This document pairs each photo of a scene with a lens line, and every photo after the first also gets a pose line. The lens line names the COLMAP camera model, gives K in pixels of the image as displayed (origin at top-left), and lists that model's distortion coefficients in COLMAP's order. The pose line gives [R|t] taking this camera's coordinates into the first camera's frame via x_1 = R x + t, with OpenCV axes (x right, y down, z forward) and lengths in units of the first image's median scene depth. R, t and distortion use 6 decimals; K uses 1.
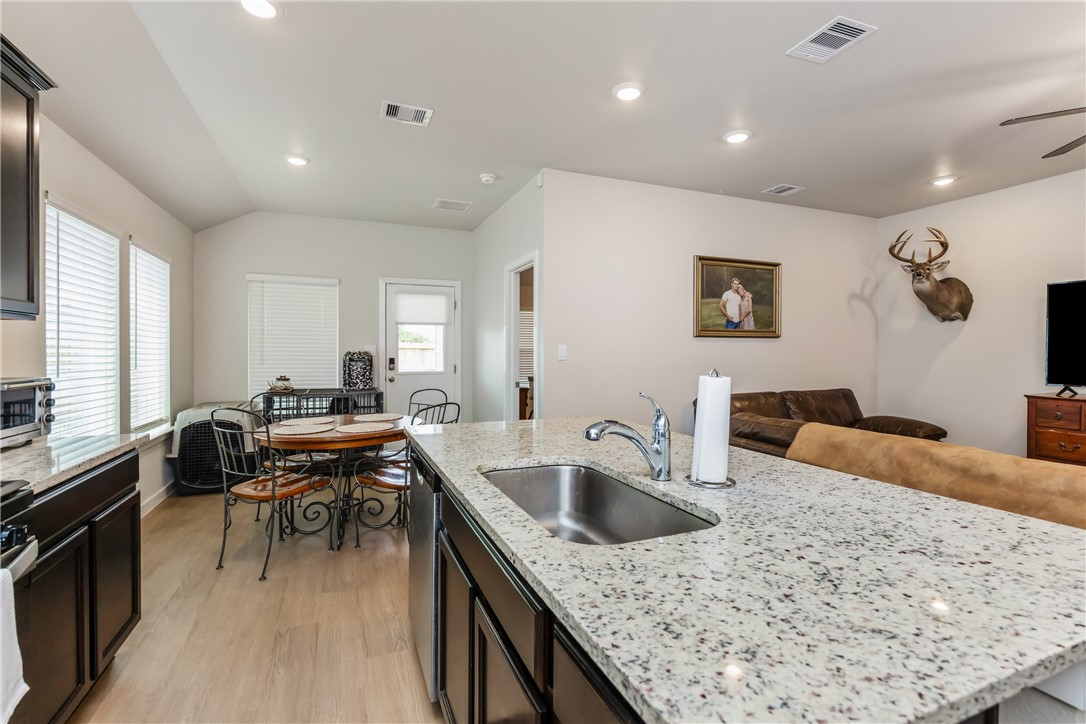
lens RADIAL K [[497.2, 0, 543.0], [0, 497.2, 362.0], [0, 0, 1]] dist [0.001068, -0.000145]
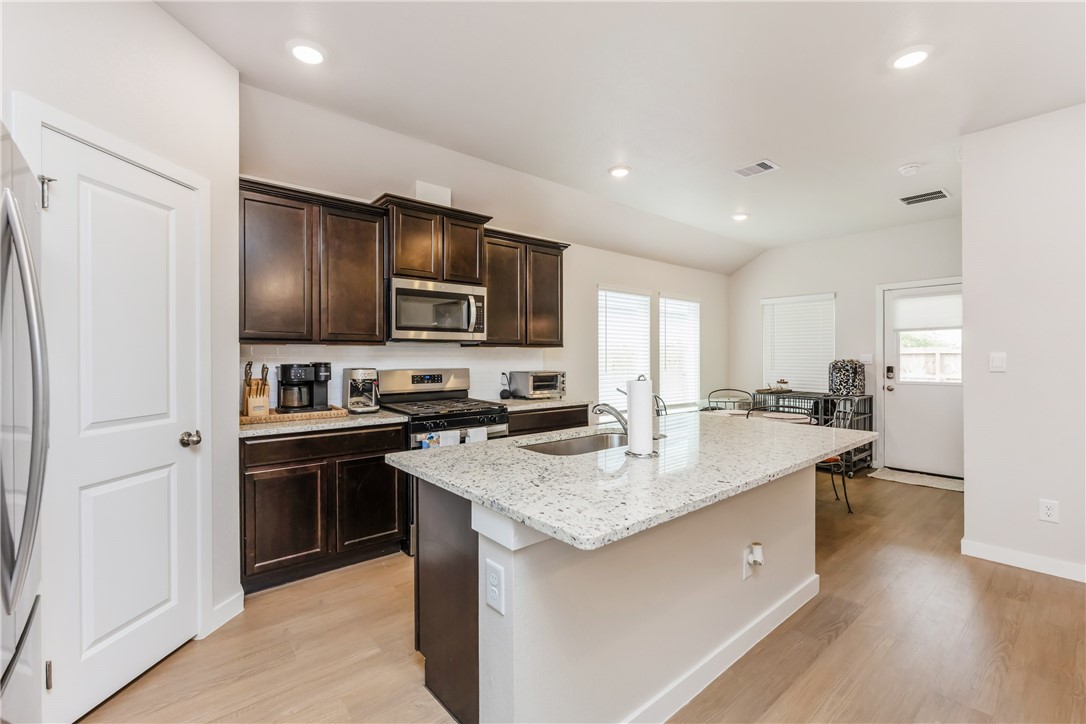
lens RADIAL K [[476.3, 0, 542.6], [0, 476.3, 355.7], [0, 0, 1]] dist [-0.004188, -0.000420]
pose [[0.293738, -0.006900, -0.955861, 0.451803], [-0.018610, 0.999743, -0.012935, -0.004711], [0.955705, 0.021588, 0.293534, 0.096061]]
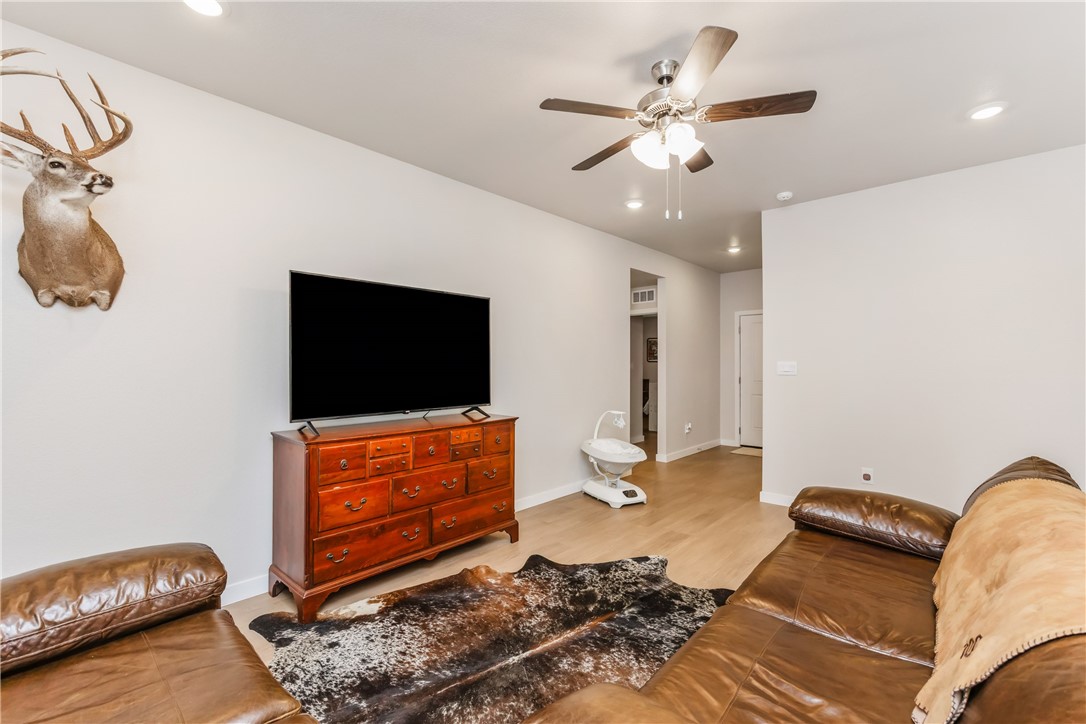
lens RADIAL K [[466.8, 0, 547.6], [0, 466.8, 363.5], [0, 0, 1]] dist [0.000410, 0.000172]
pose [[-0.425363, 0.004498, 0.905012, 0.254565], [0.021725, 0.999750, 0.005242, -0.024518], [-0.904762, 0.021892, -0.425355, 0.811482]]
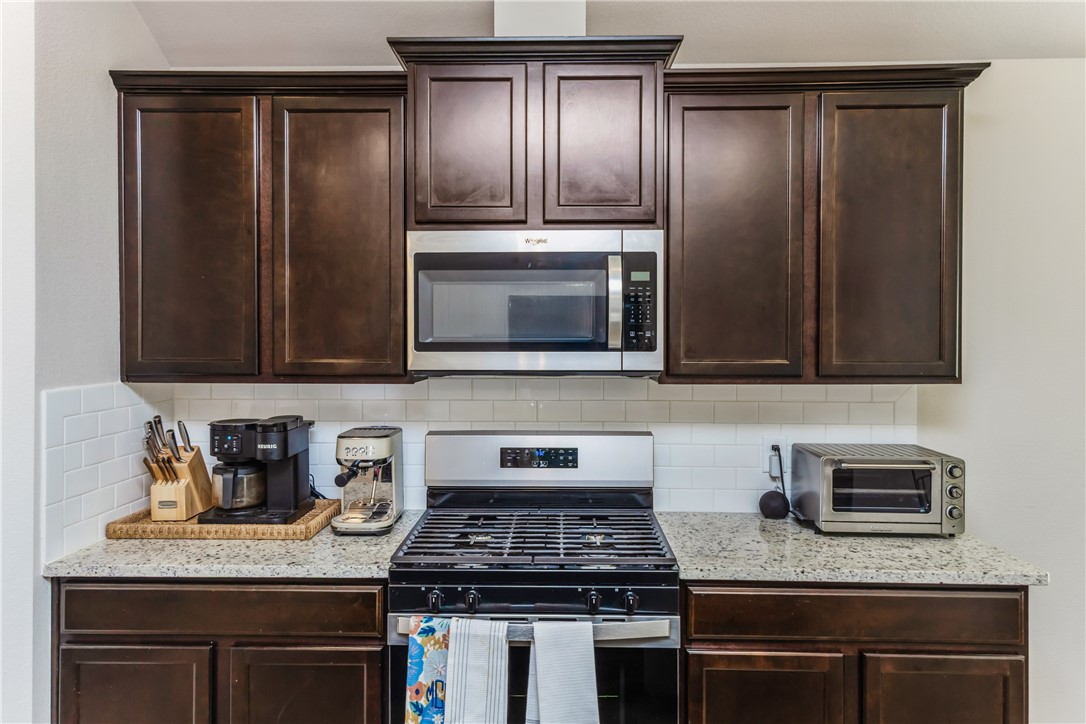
lens RADIAL K [[769.4, 0, 542.2], [0, 769.4, 348.5], [0, 0, 1]] dist [0.026941, 0.002408]
pose [[-0.407646, 0.005111, -0.913126, 0.144884], [-0.024966, 0.999548, 0.016741, -0.057381], [0.912799, 0.029622, -0.407334, 0.358385]]
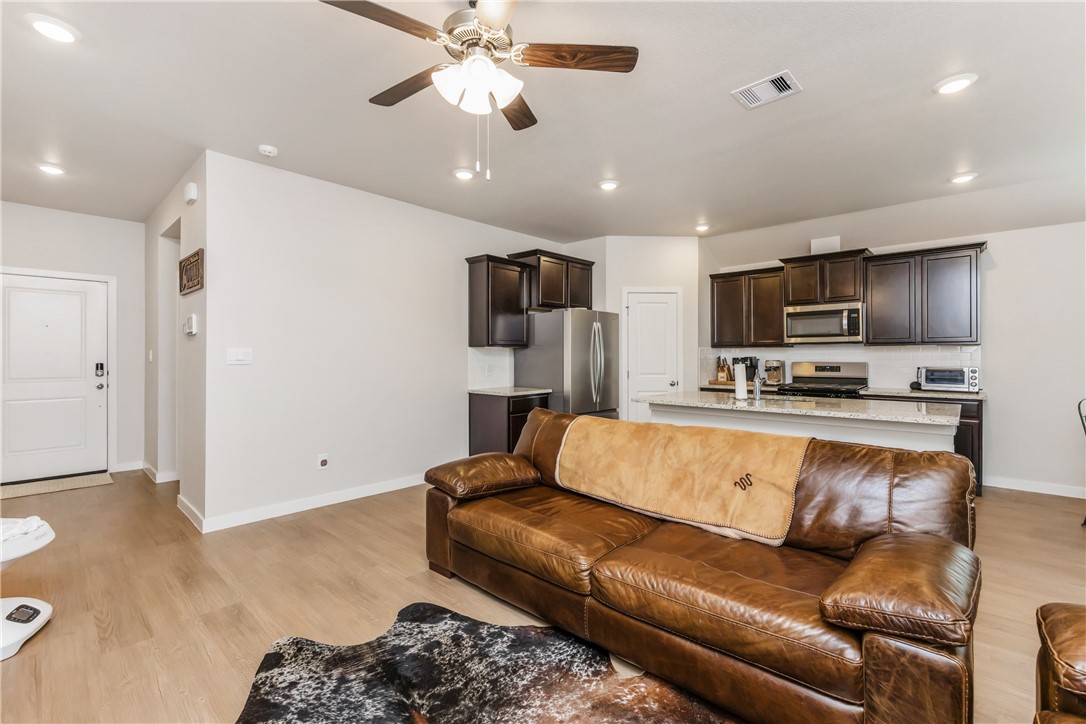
lens RADIAL K [[476.3, 0, 542.6], [0, 476.3, 355.7], [0, 0, 1]] dist [-0.004188, -0.000420]
pose [[-0.908894, -0.001522, -0.417023, 0.748381], [-0.010457, 0.999762, 0.019141, -0.019200], [0.416895, 0.021758, -0.908694, 0.885550]]
